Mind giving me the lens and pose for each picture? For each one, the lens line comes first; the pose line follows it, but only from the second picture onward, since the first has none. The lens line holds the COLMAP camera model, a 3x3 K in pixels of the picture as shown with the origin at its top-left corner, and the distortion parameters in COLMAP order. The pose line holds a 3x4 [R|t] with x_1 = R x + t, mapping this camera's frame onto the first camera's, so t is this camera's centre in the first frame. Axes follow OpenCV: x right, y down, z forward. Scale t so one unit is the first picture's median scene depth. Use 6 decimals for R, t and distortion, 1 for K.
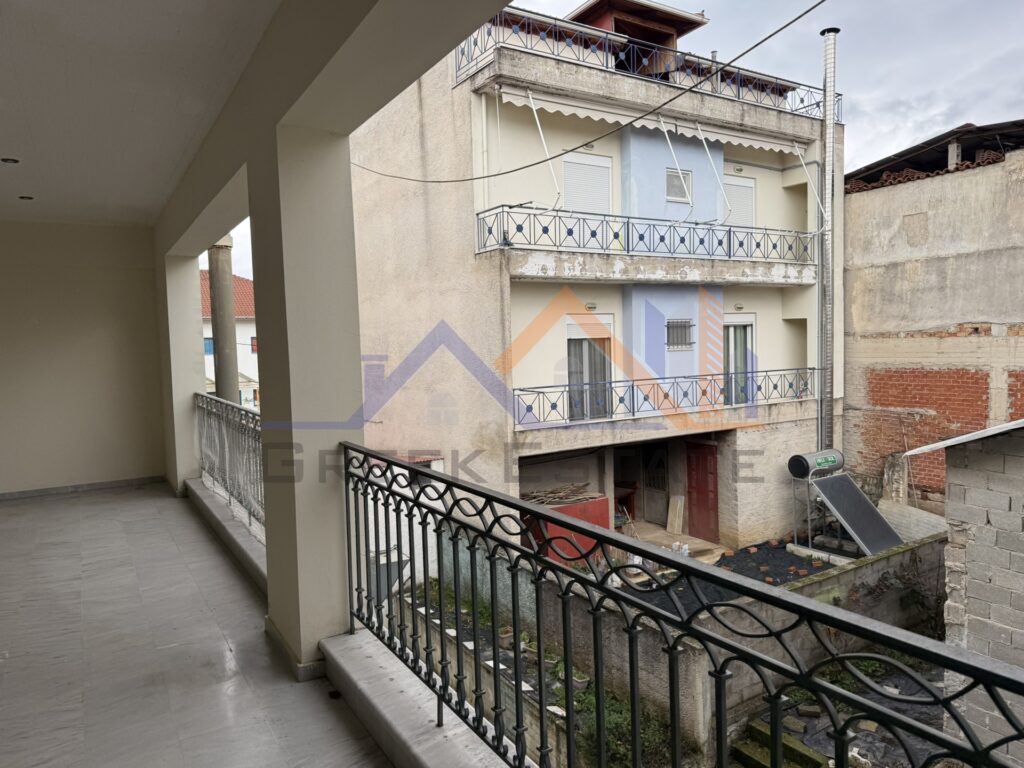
lens RADIAL K [[708.5, 0, 557.6], [0, 708.5, 387.2], [0, 0, 1]] dist [-0.005040, -0.007542]
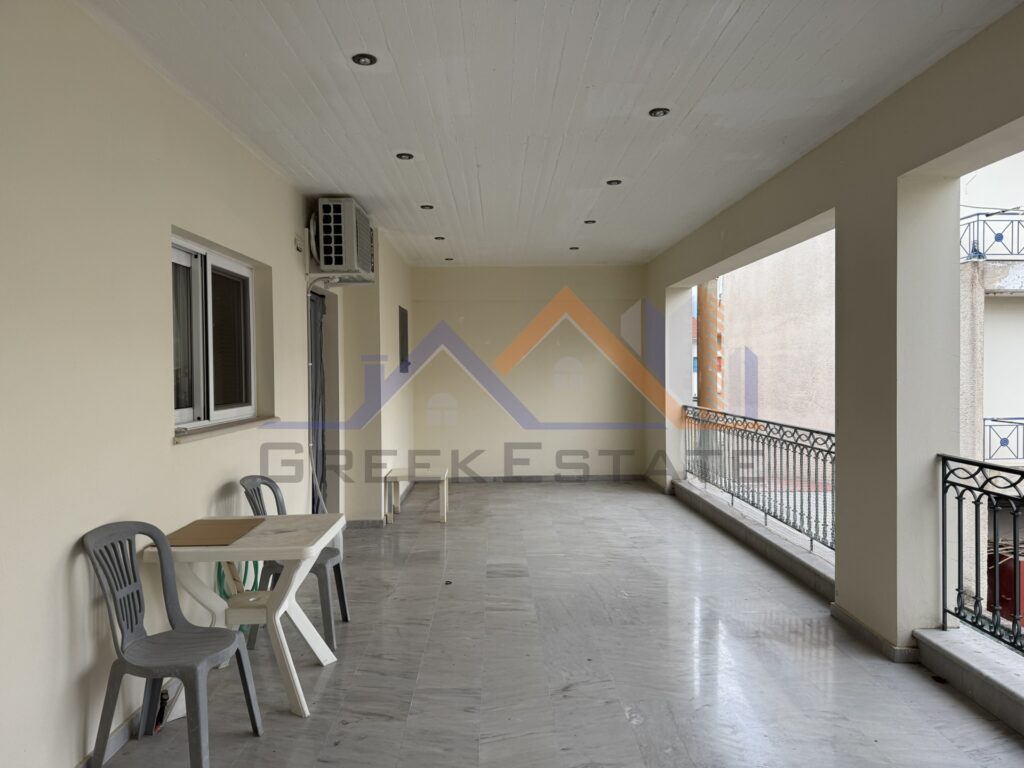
lens RADIAL K [[715.0, 0, 533.7], [0, 715.0, 382.9], [0, 0, 1]] dist [0.160694, -0.251564]
pose [[0.849319, 0.028437, -0.527114, -0.115080], [-0.047092, 0.998648, -0.022002, 0.010522], [0.525775, 0.043509, 0.849510, -0.146455]]
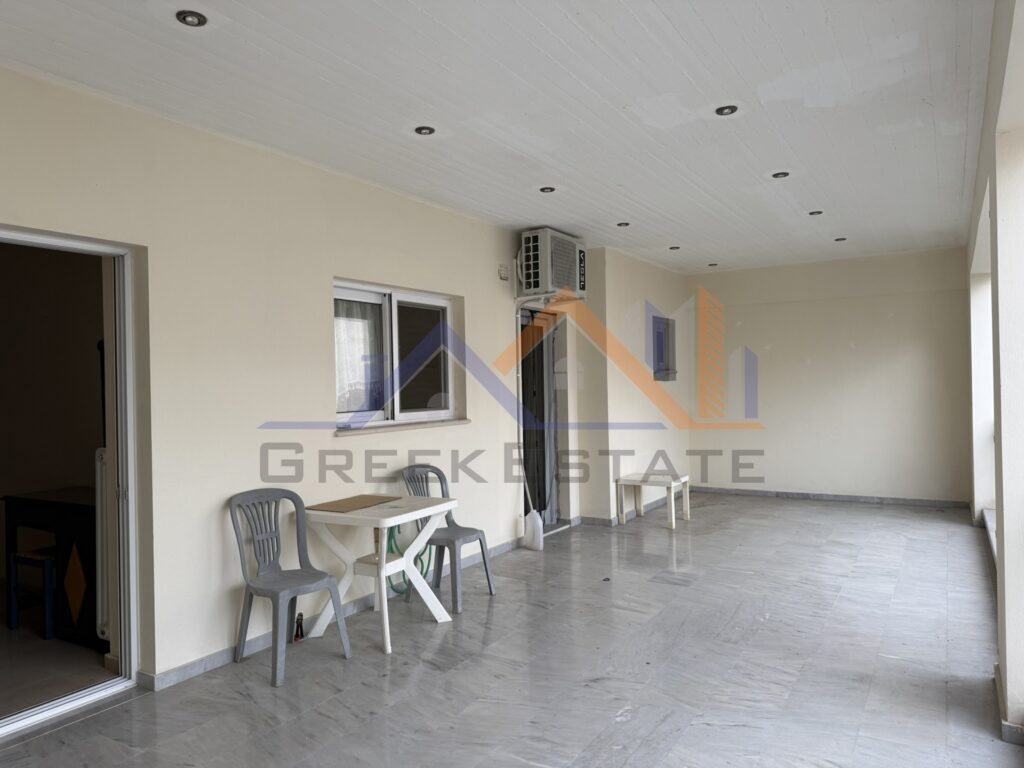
lens RADIAL K [[721.4, 0, 510.2], [0, 721.4, 373.5], [0, 0, 1]] dist [0.091285, -0.115160]
pose [[0.428215, 0.002275, -0.903674, 0.098495], [-0.046756, 0.998713, -0.019641, -0.000264], [0.902466, 0.050663, 0.427770, 0.008405]]
